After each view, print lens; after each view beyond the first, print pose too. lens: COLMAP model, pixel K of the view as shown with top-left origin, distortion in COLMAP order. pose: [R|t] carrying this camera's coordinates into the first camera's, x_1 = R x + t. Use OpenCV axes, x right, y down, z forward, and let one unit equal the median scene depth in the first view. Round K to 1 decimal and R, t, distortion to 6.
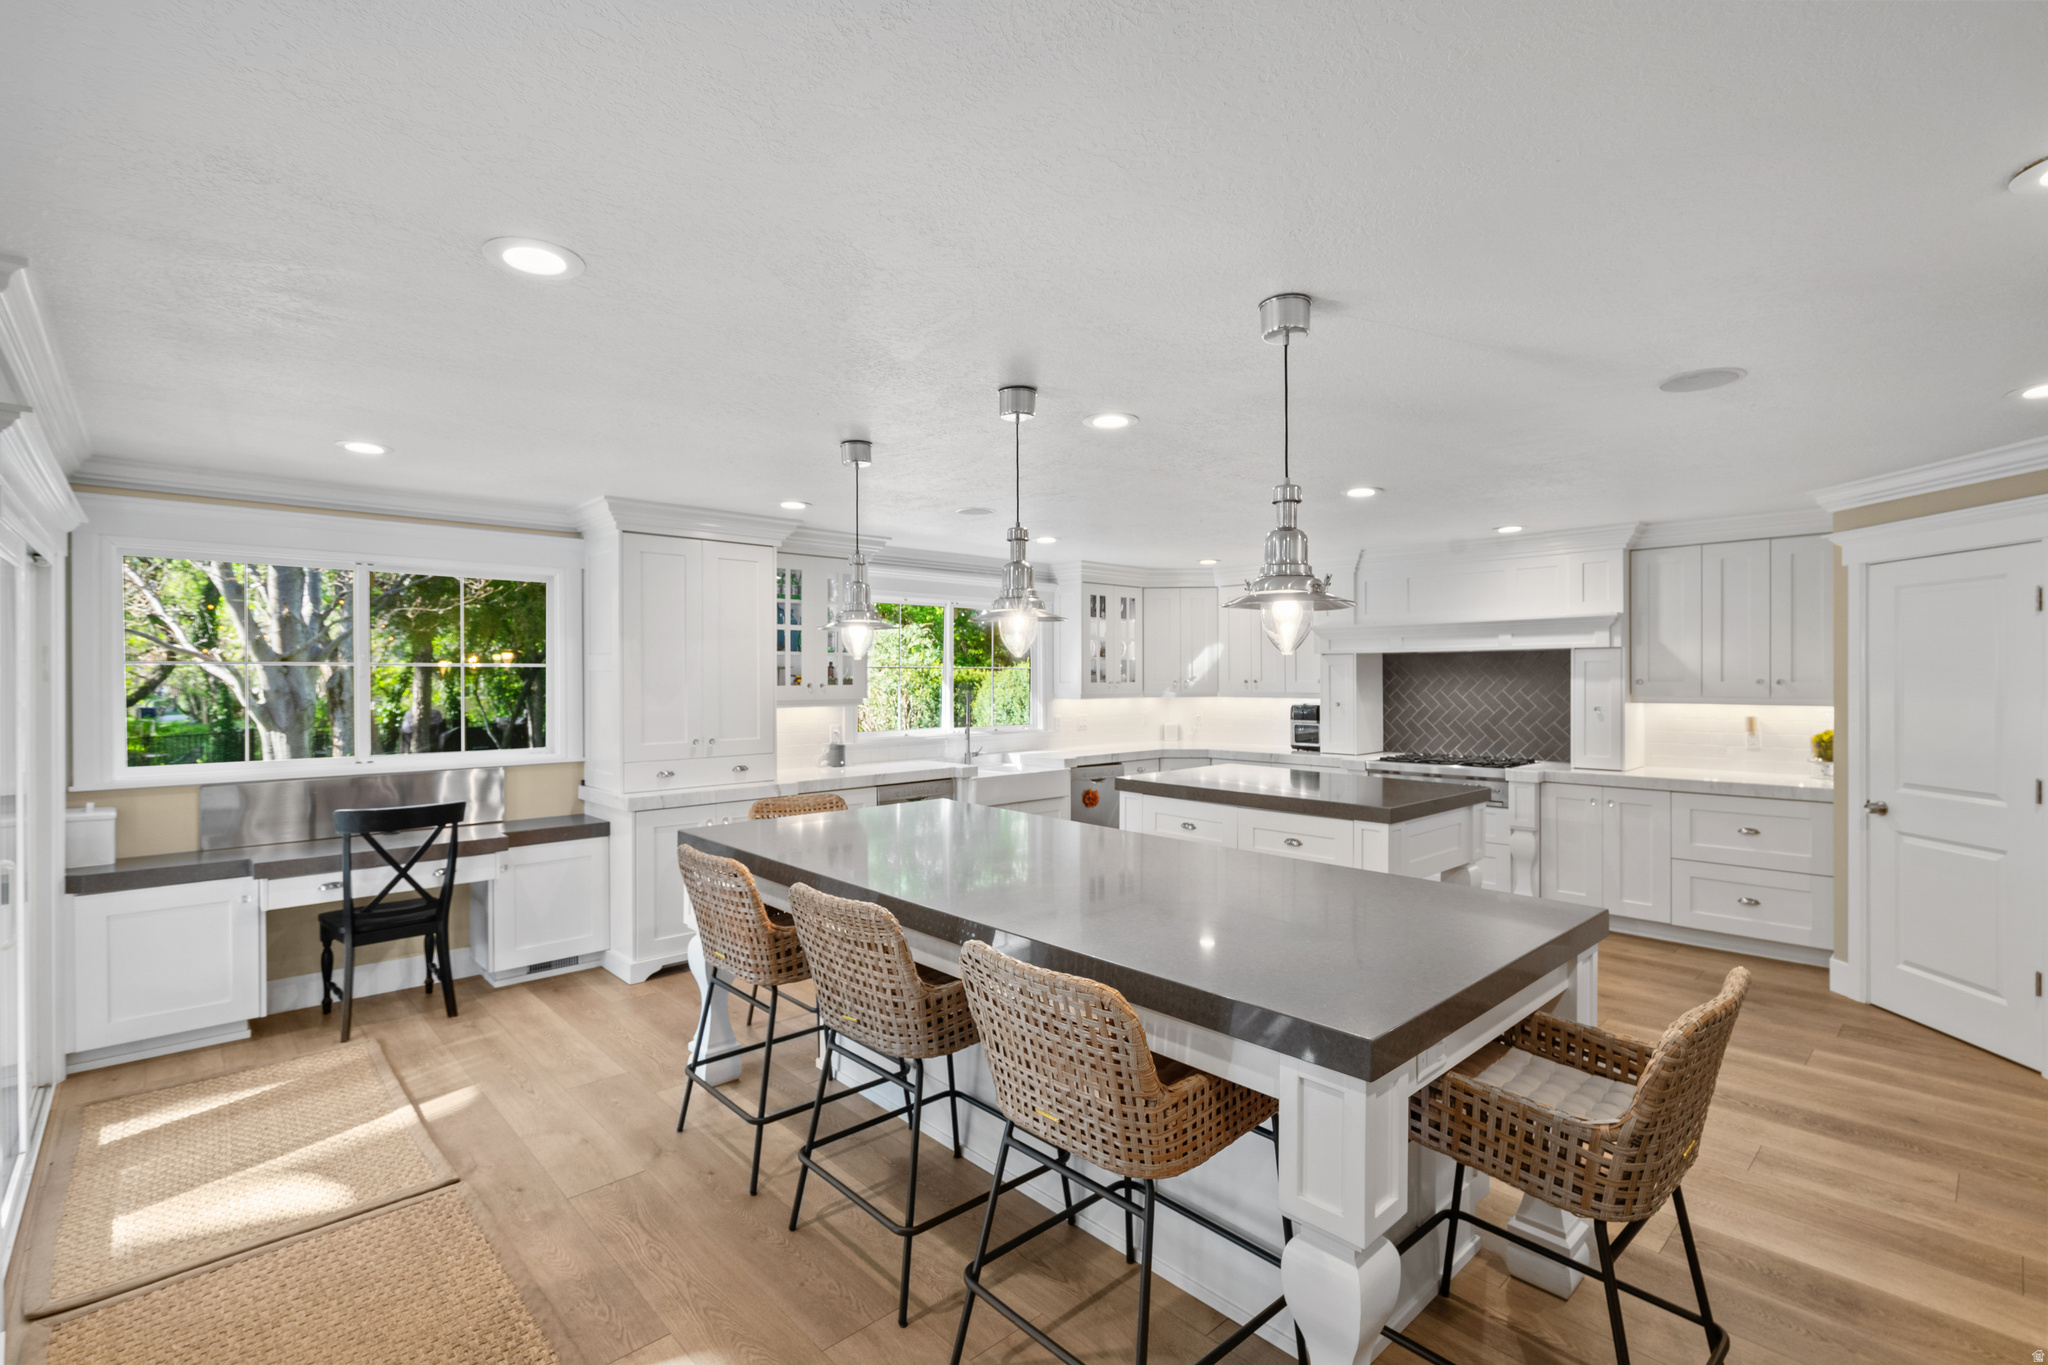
lens RADIAL K [[939.3, 0, 1009.0], [0, 939.3, 686.0], [0, 0, 1]] dist [-0.005878, 0.001705]
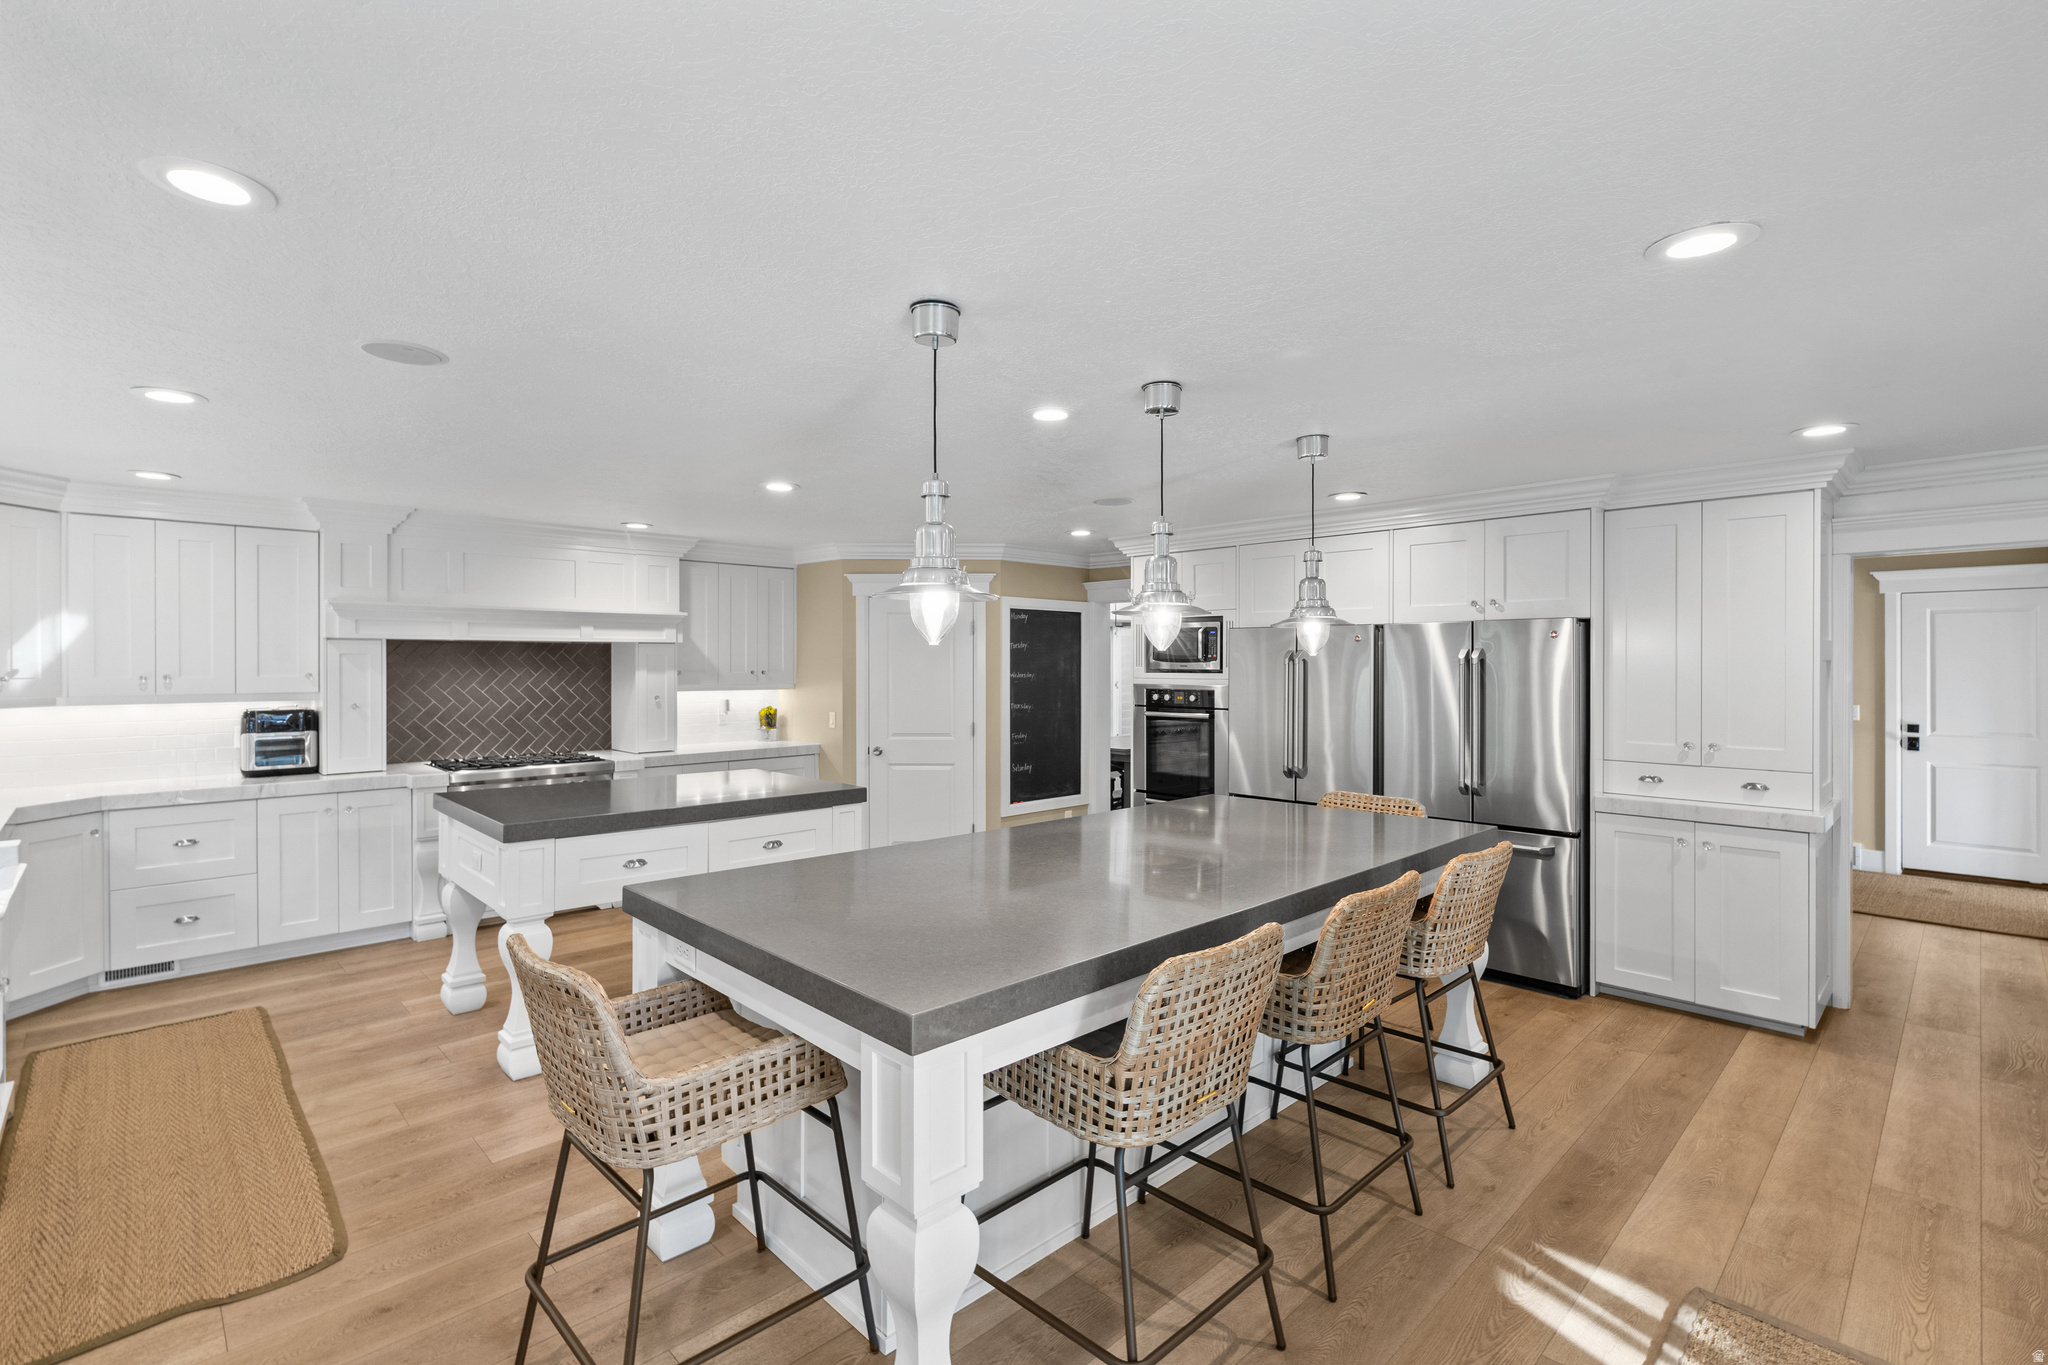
lens RADIAL K [[939.3, 0, 1019.1], [0, 939.3, 663.1], [0, 0, 1]] dist [-0.005878, 0.001705]
pose [[-0.019216, 0.005727, 0.999799, -0.436993], [0.012247, 0.999910, -0.005492, -0.004600], [-0.999740, 0.012139, -0.019284, 0.523410]]
